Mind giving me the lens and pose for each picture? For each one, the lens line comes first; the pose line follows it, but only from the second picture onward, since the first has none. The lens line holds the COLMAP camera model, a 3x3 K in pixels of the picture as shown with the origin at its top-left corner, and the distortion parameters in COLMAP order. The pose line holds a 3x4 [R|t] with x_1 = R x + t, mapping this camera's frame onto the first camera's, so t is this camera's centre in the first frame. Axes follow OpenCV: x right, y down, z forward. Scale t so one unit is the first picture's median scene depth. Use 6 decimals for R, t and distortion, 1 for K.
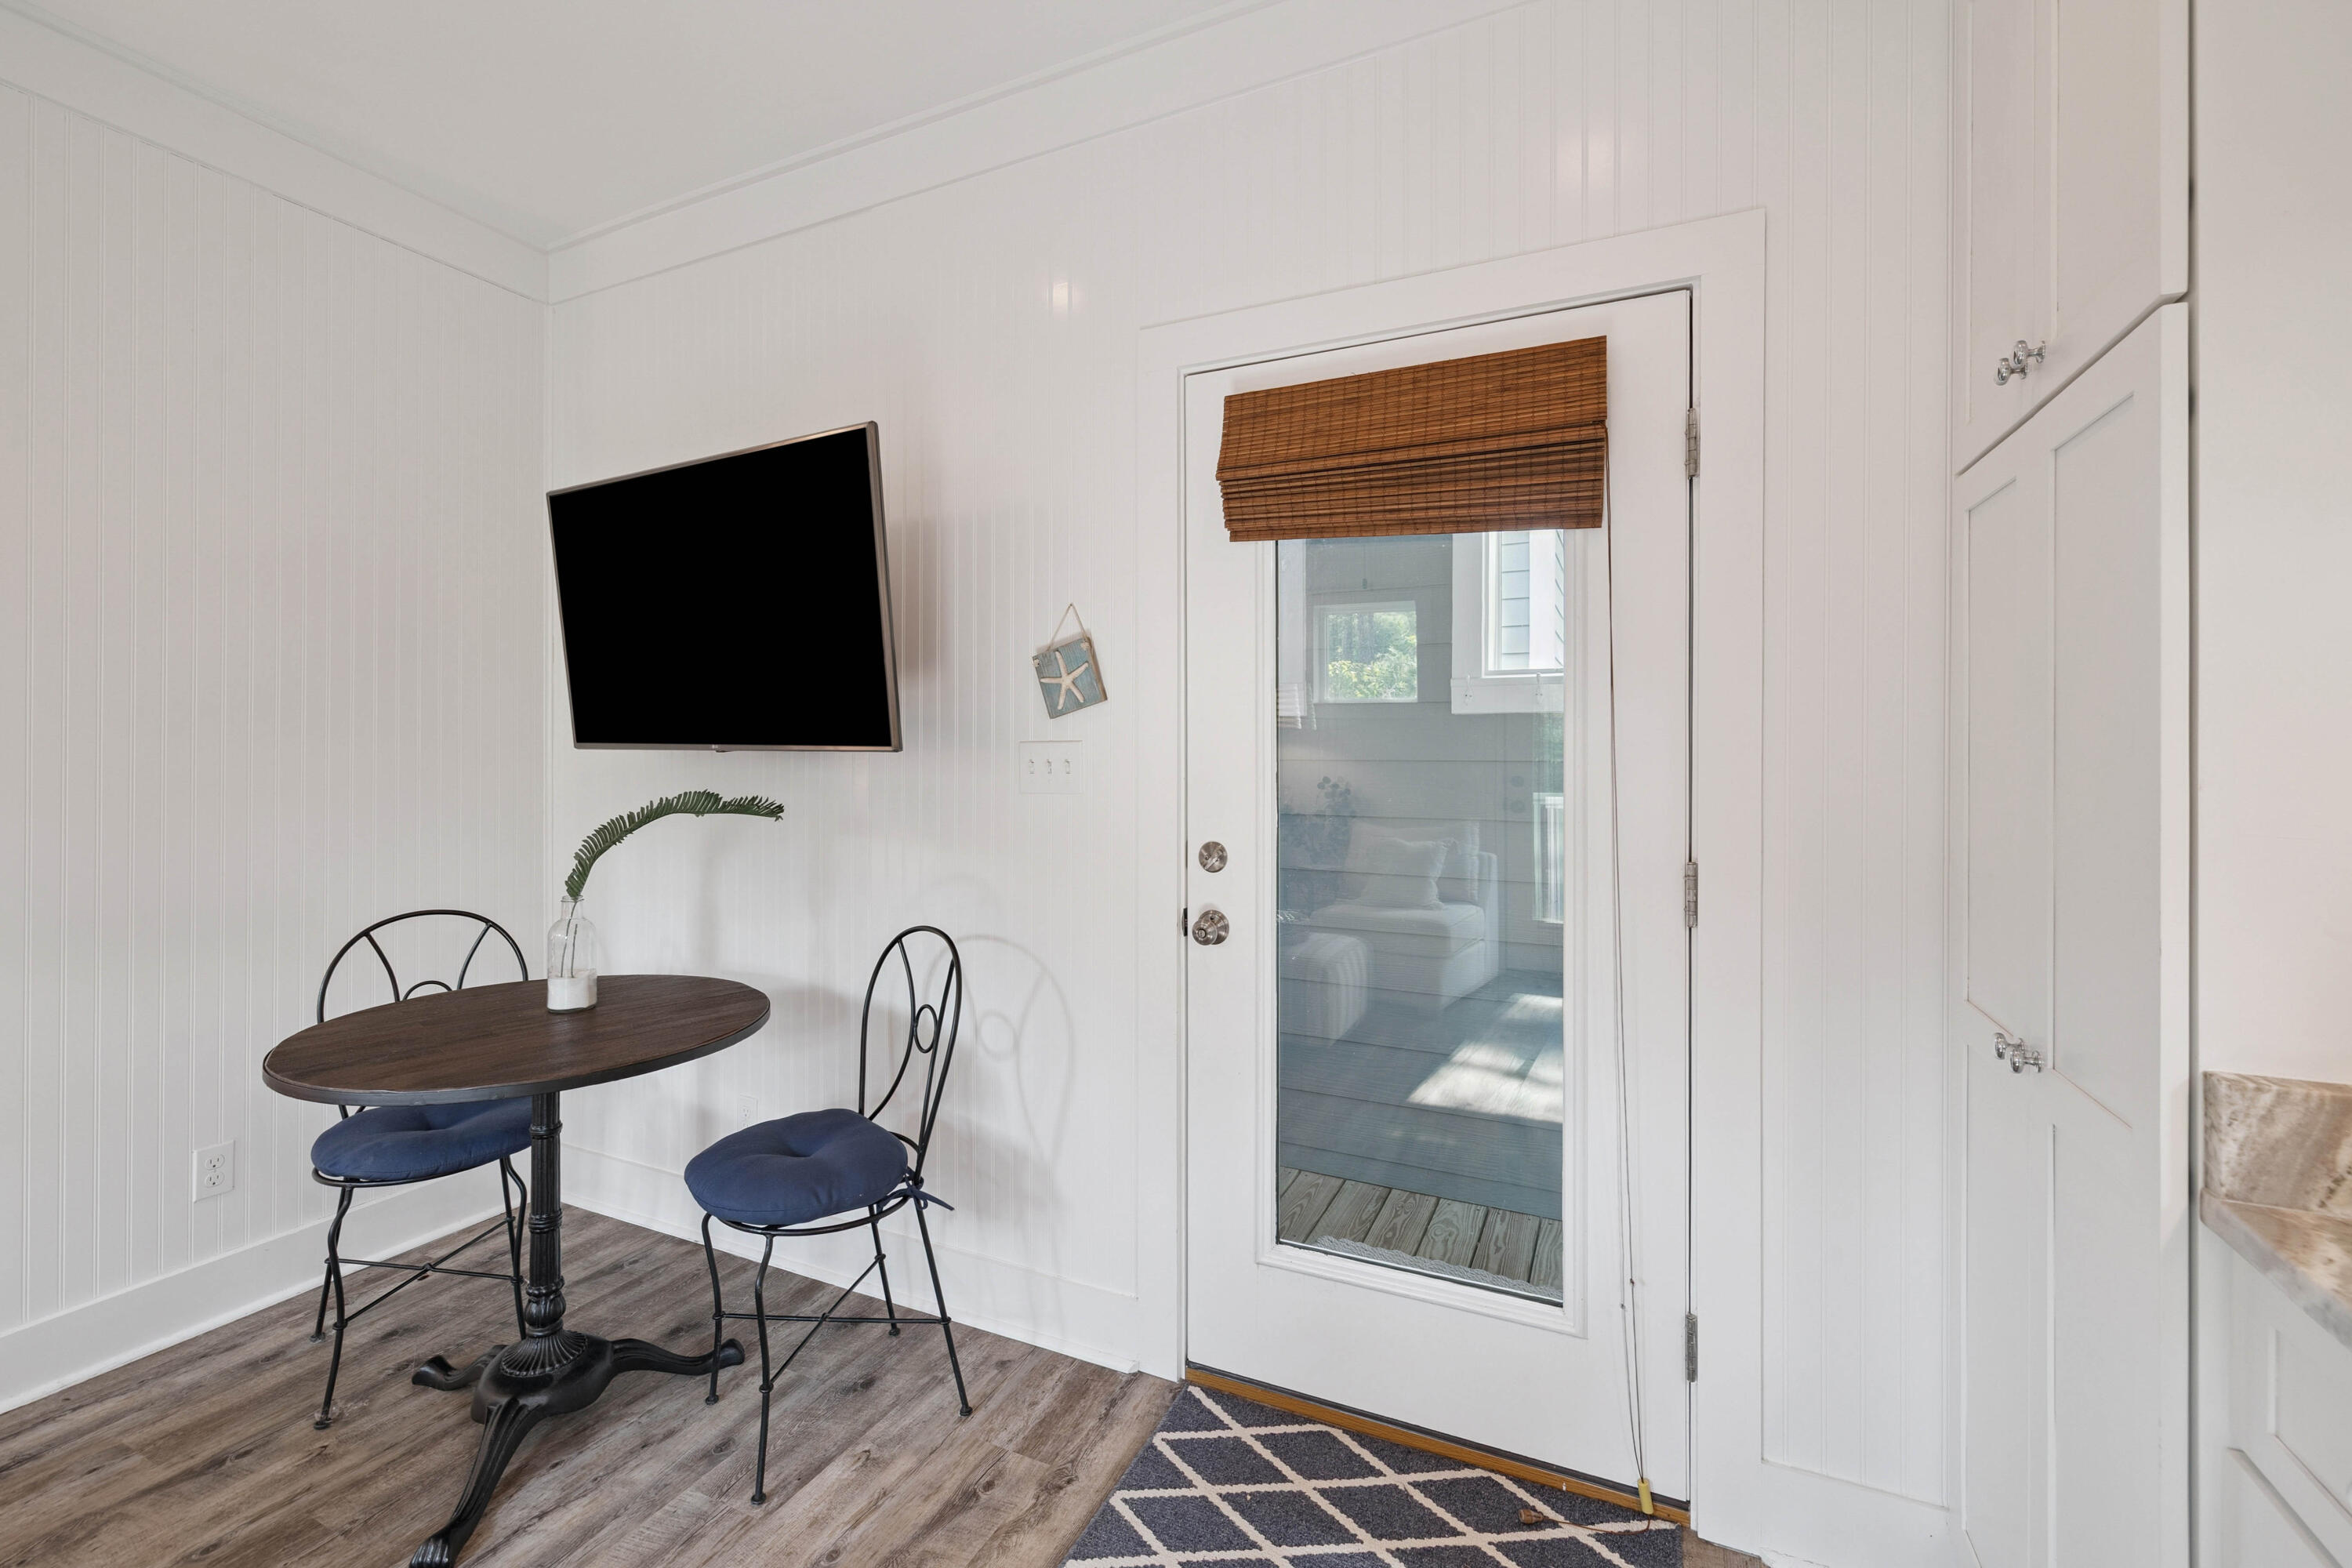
lens RADIAL K [[1004.6, 0, 1176.8], [0, 1004.6, 761.3], [0, 0, 1]] dist [-0.001318, 0.000218]
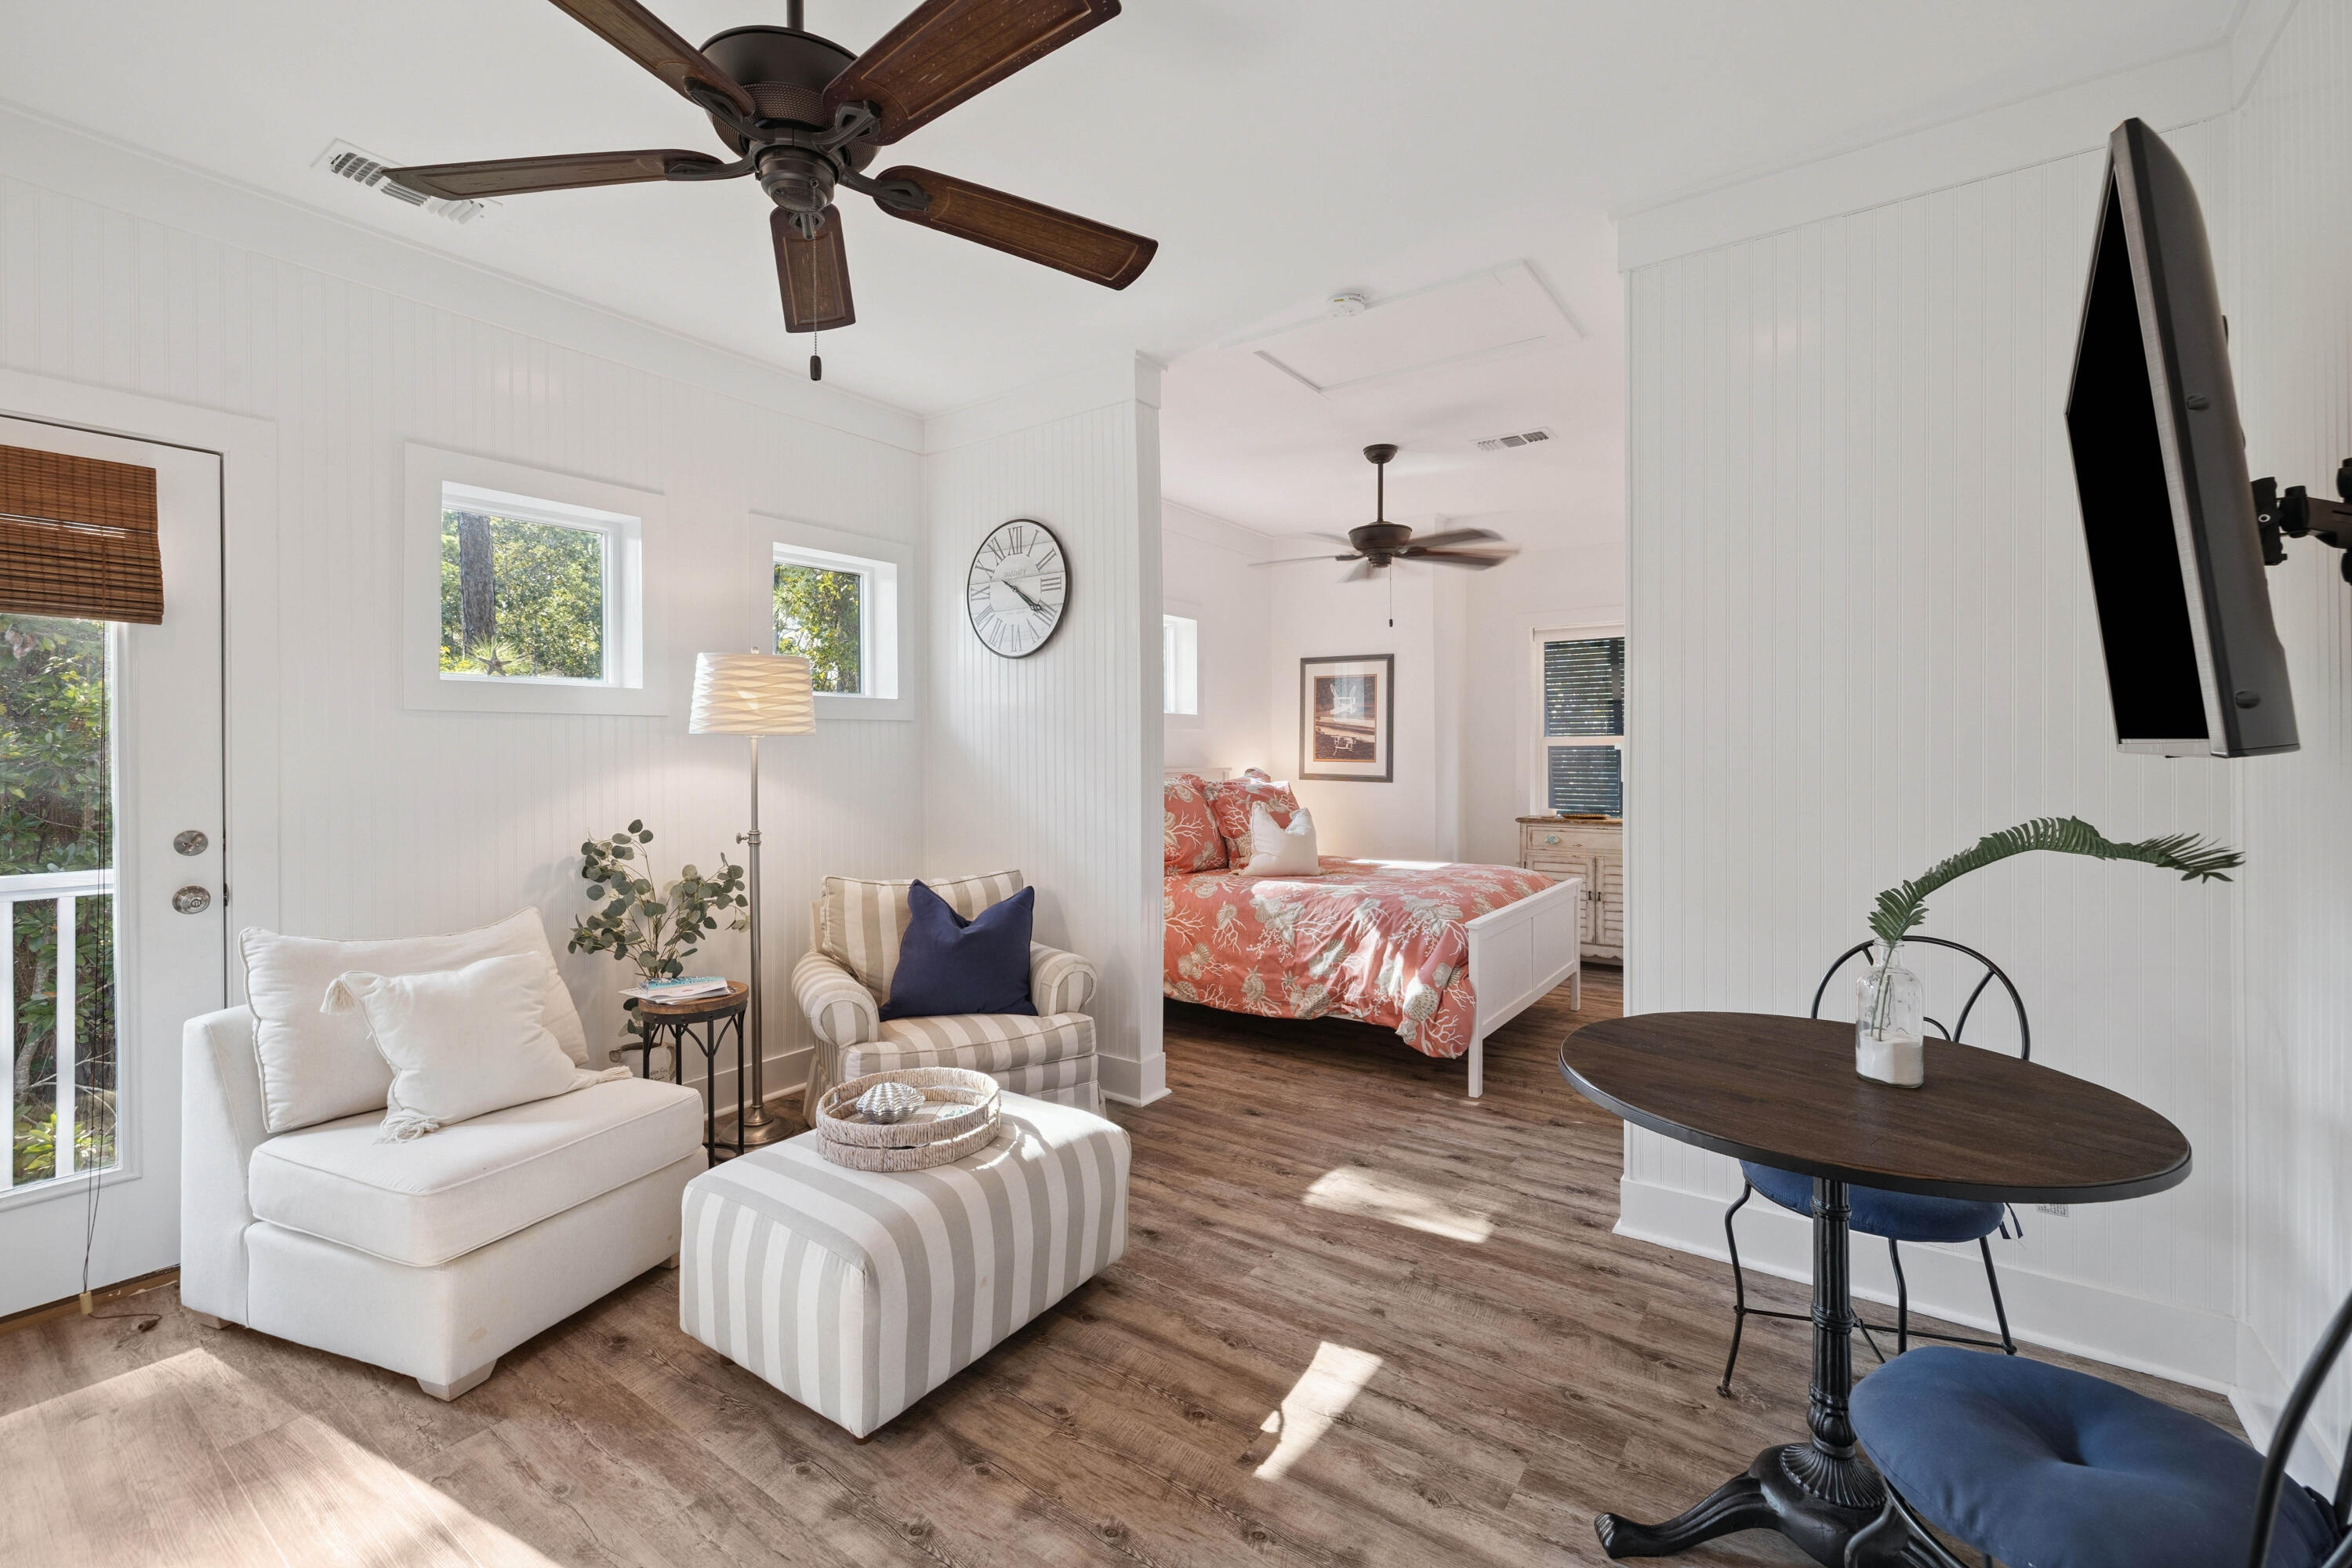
lens RADIAL K [[984.6, 0, 1139.2], [0, 984.6, 771.4], [0, 0, 1]] dist [-0.000021, 0.000165]
pose [[-0.191092, 0.012082, -0.981498, 0.278002], [-0.009867, 0.999850, 0.014229, -0.004231], [0.981523, 0.012403, -0.190944, 0.575950]]
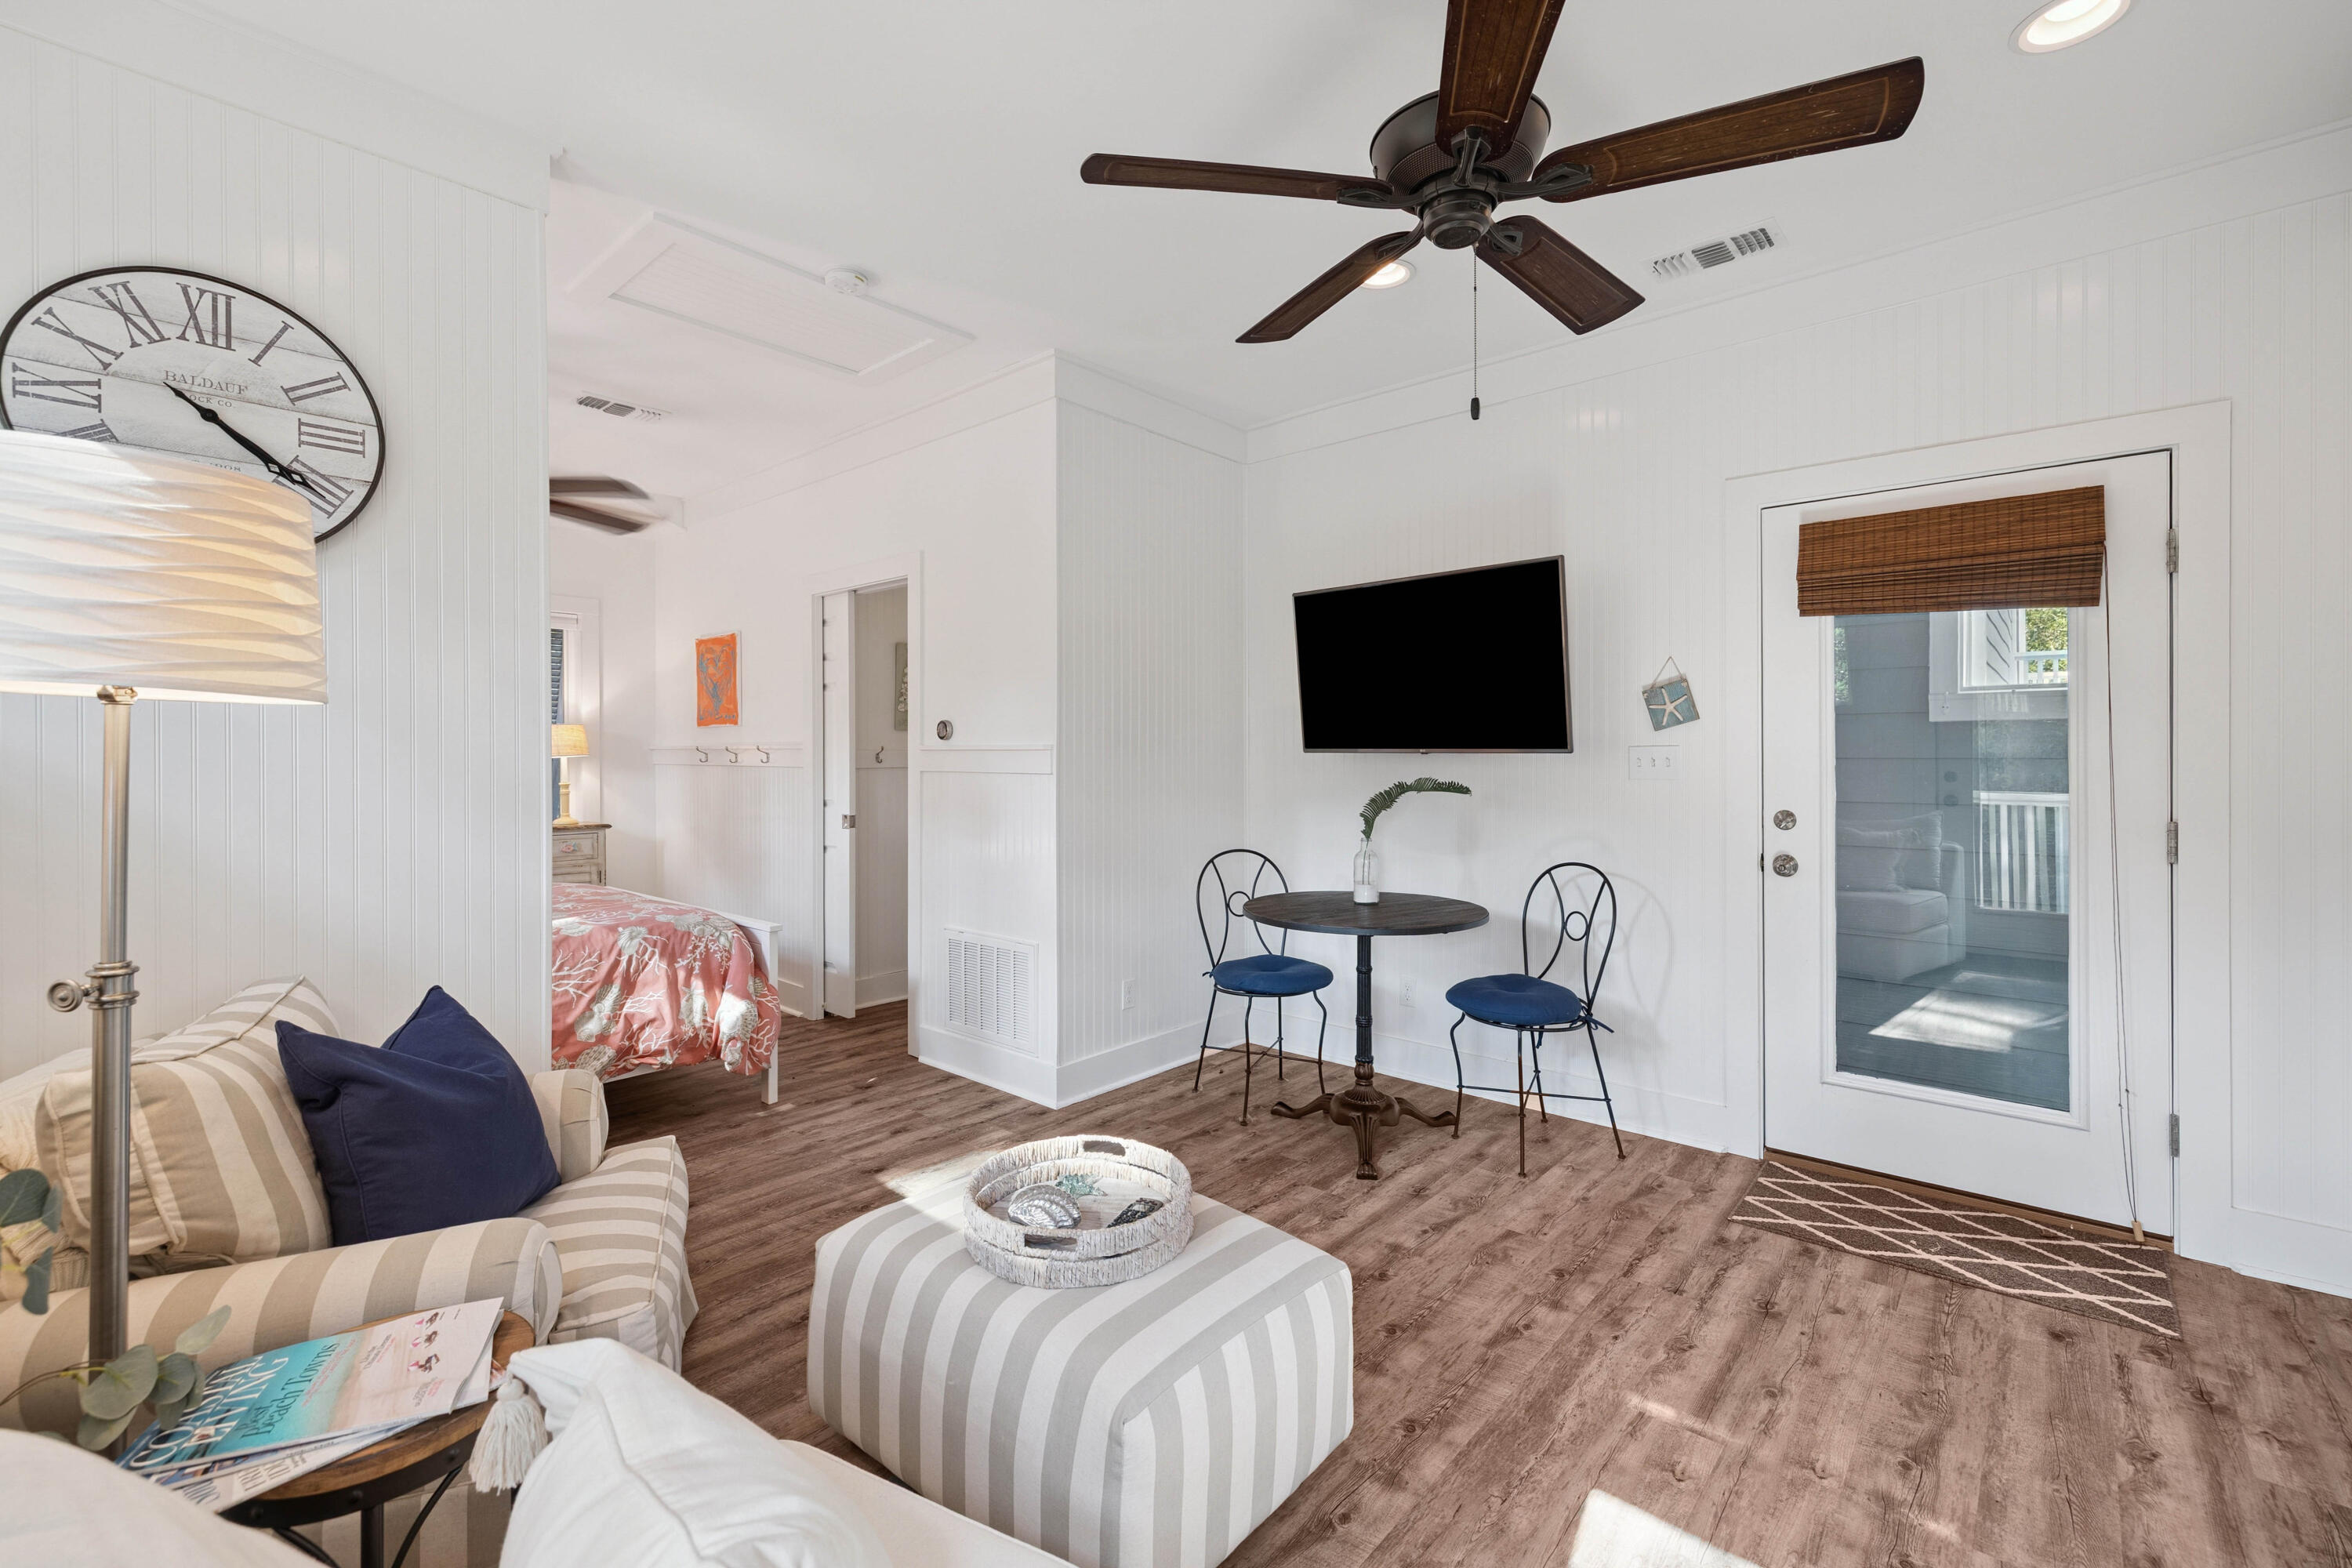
lens RADIAL K [[1004.6, 0, 1176.8], [0, 1004.6, 761.3], [0, 0, 1]] dist [-0.001318, 0.000218]
pose [[0.959902, -0.003132, -0.280317, -0.447597], [0.002409, 0.999993, -0.002927, 0.007180], [0.280324, 0.002134, 0.959903, -0.776969]]
